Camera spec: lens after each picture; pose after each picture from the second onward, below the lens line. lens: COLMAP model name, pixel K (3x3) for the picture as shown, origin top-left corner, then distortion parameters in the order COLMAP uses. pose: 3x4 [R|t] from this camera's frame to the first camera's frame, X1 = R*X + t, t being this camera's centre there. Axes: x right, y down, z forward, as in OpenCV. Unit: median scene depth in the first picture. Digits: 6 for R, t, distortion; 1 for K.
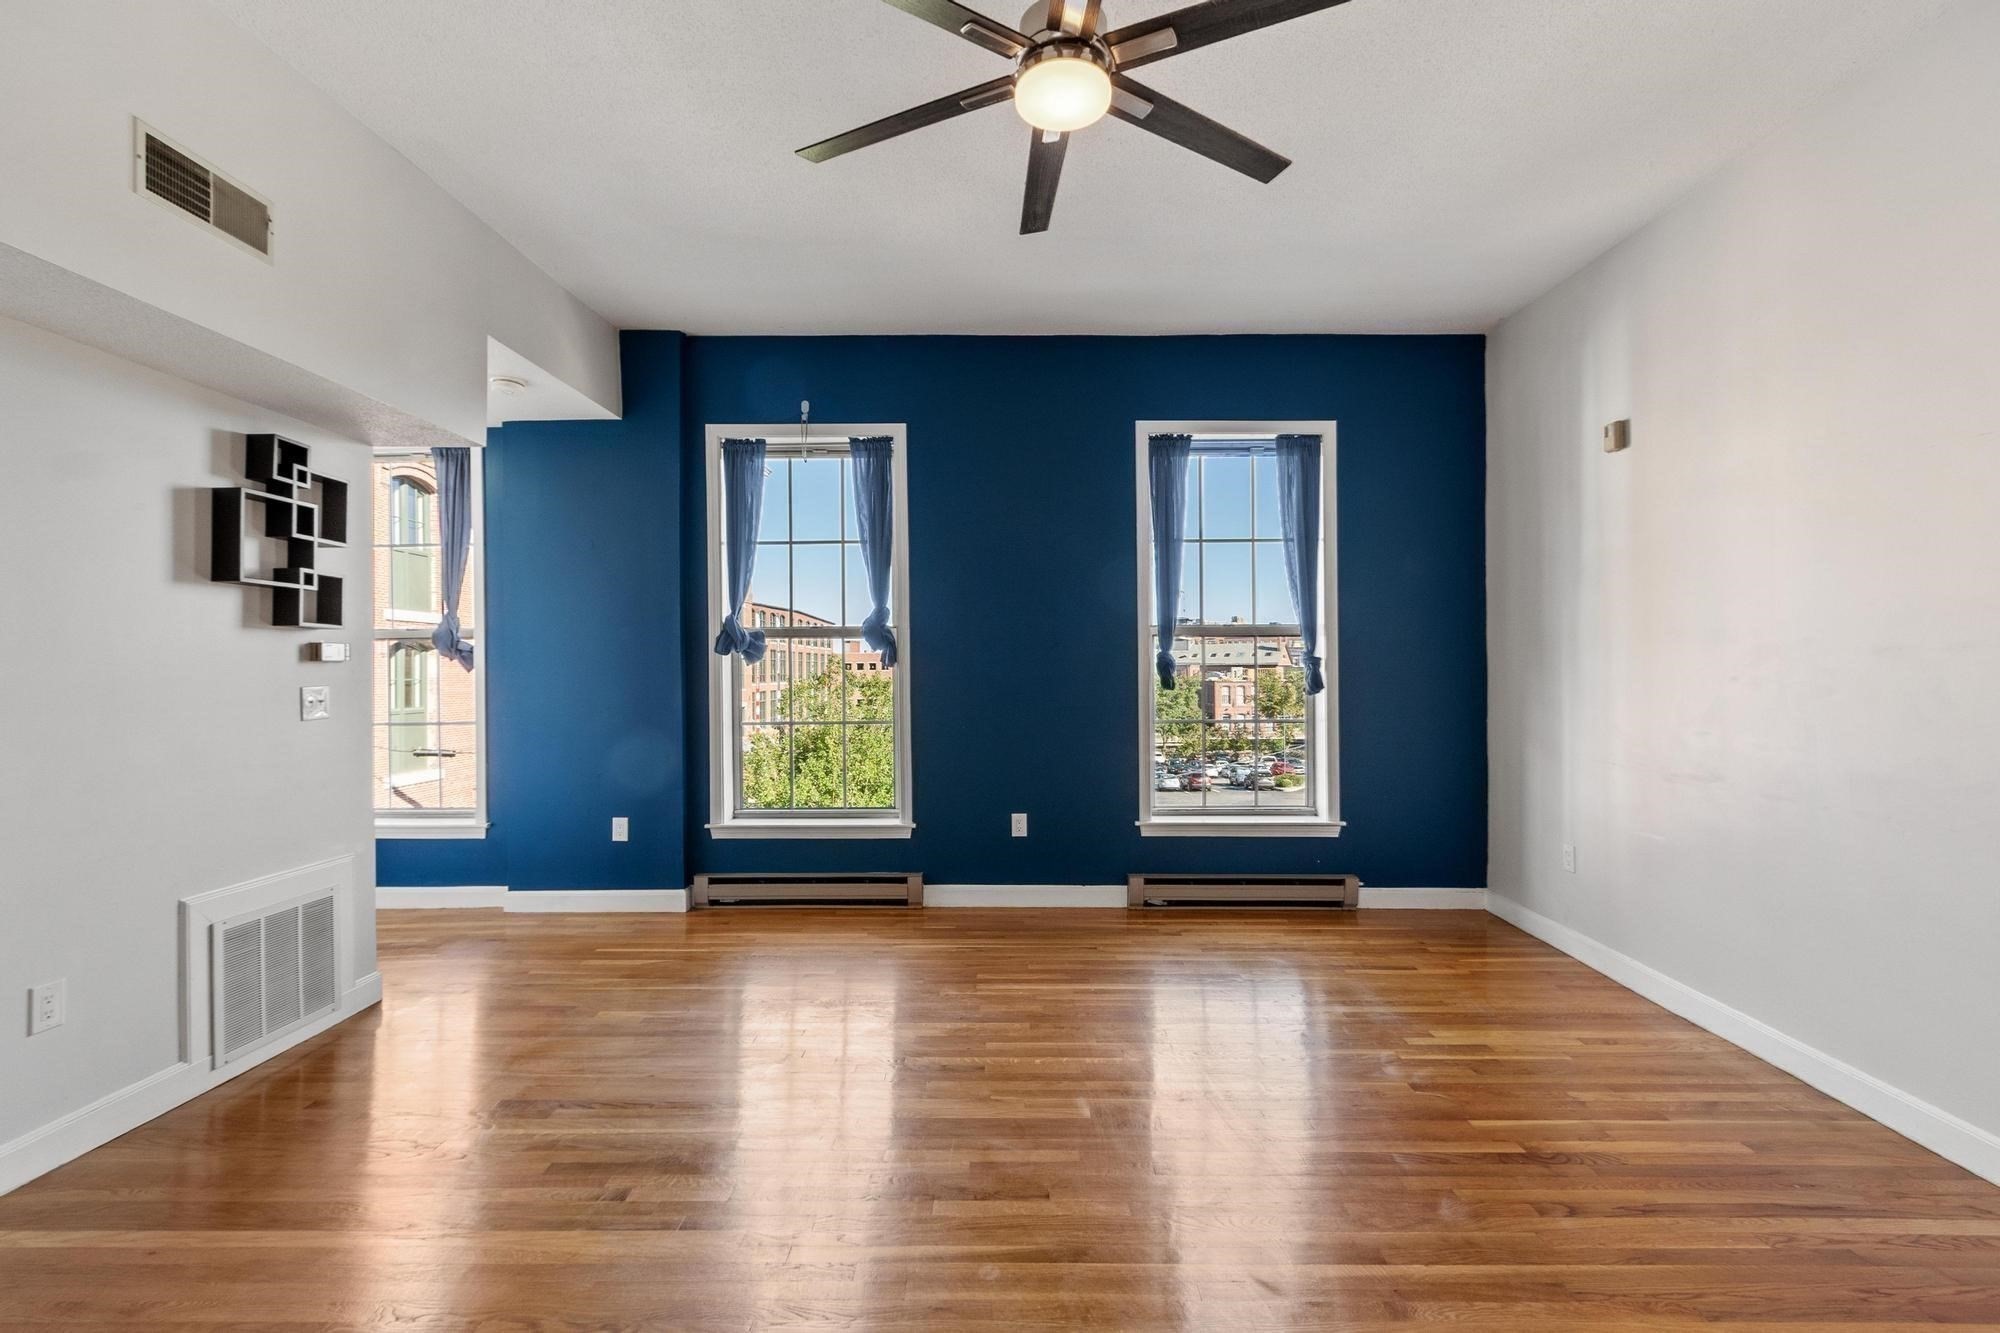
lens RADIAL K [[876.8, 0, 1000.0], [0, 876.8, 666.5], [0, 0, 1]] dist [0.000895, -0.000226]
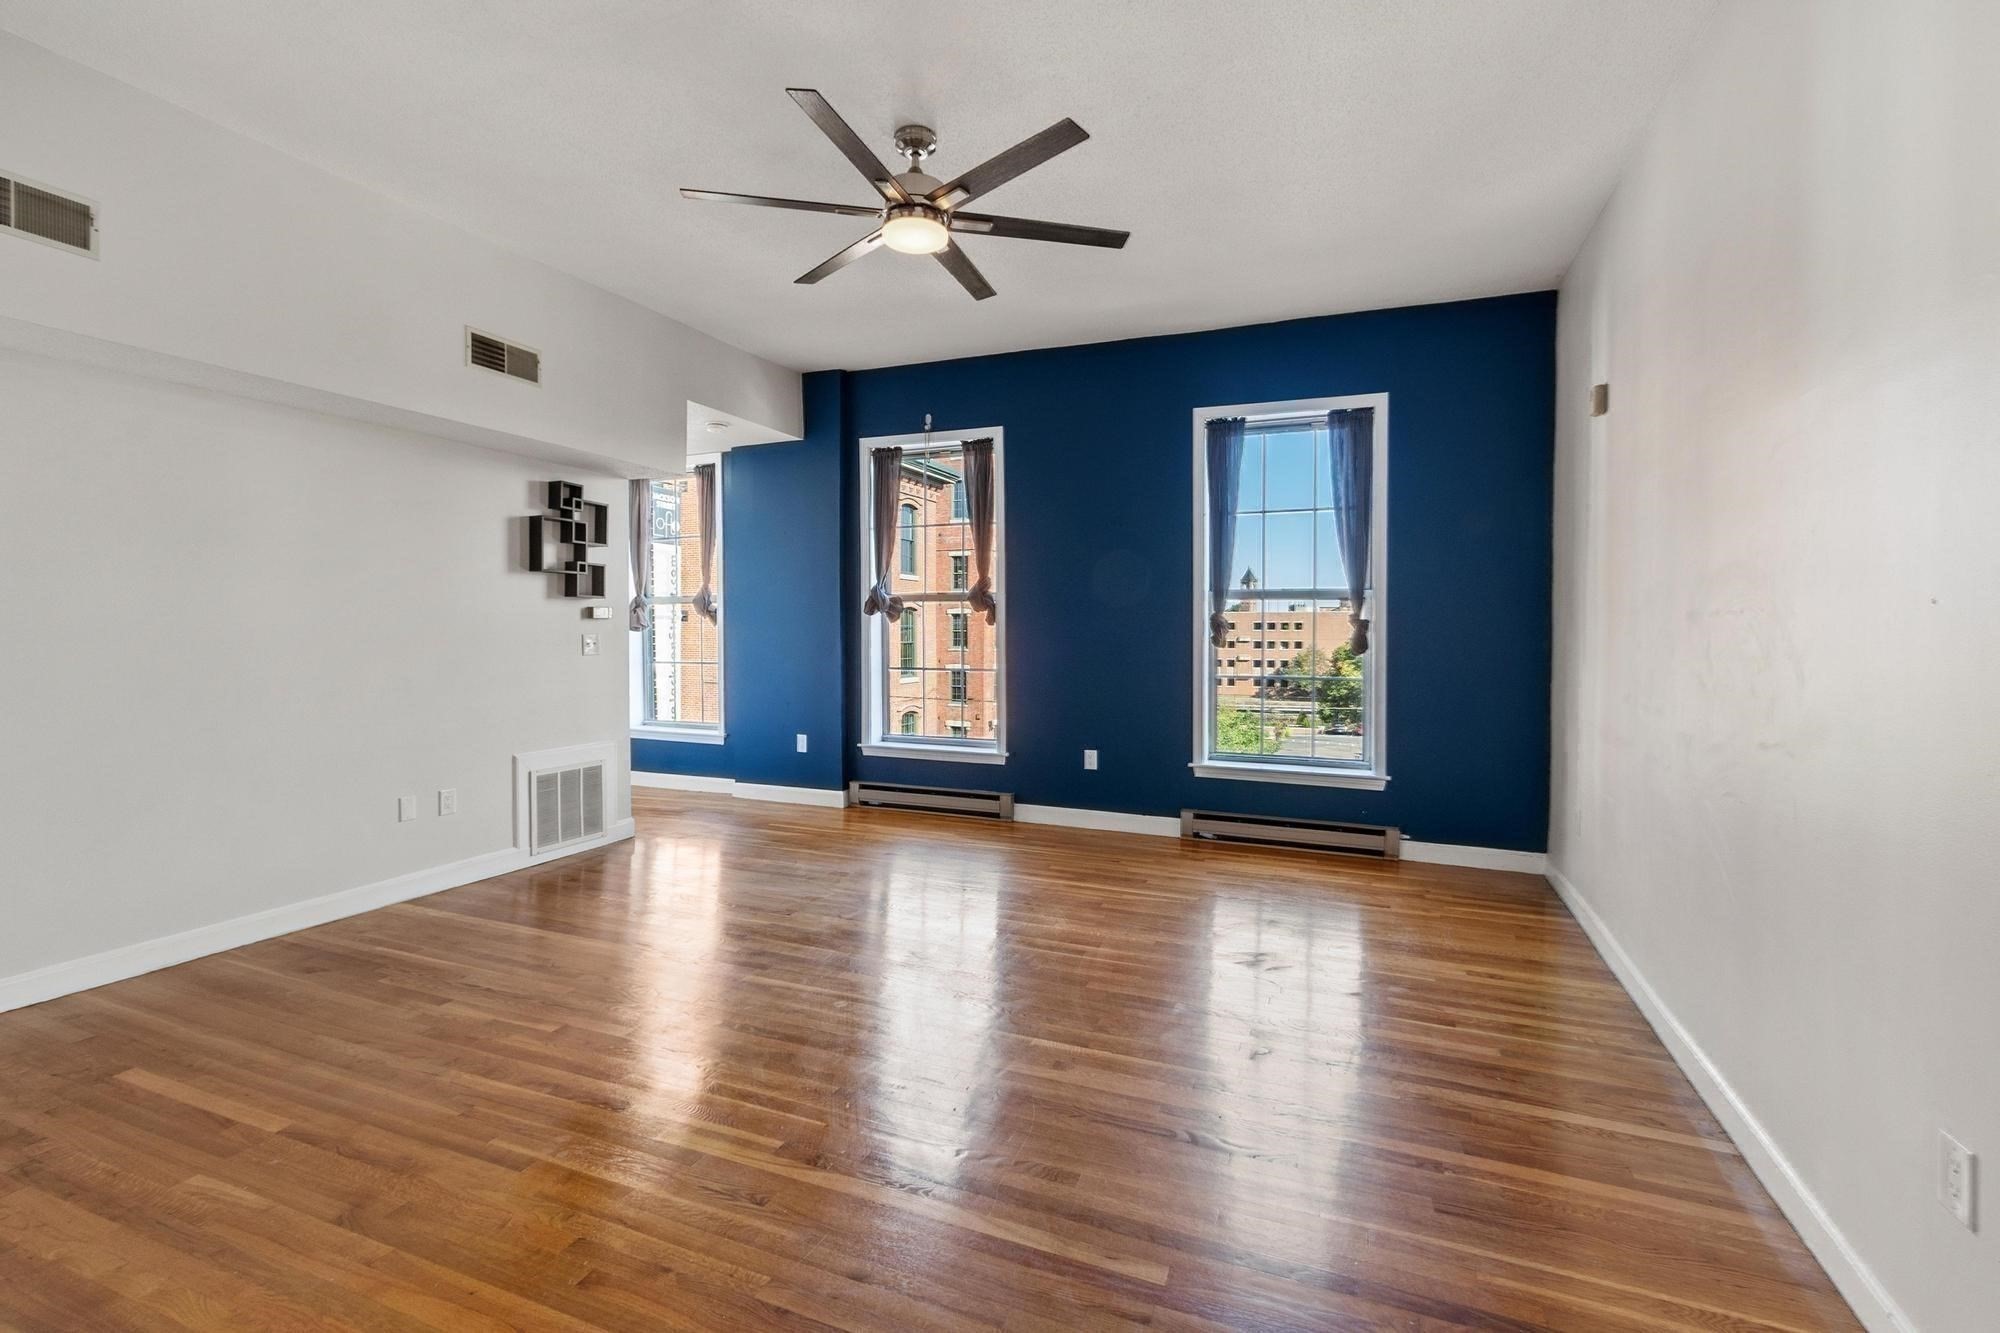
lens RADIAL K [[887.9, 0, 998.1], [0, 887.9, 652.4], [0, 0, 1]] dist [0.000736, 0.000157]
pose [[0.928851, 0.019929, -0.369917, 0.352708], [-0.008739, 0.999453, 0.031901, -0.001708], [0.370351, -0.026399, 0.928517, -0.160248]]
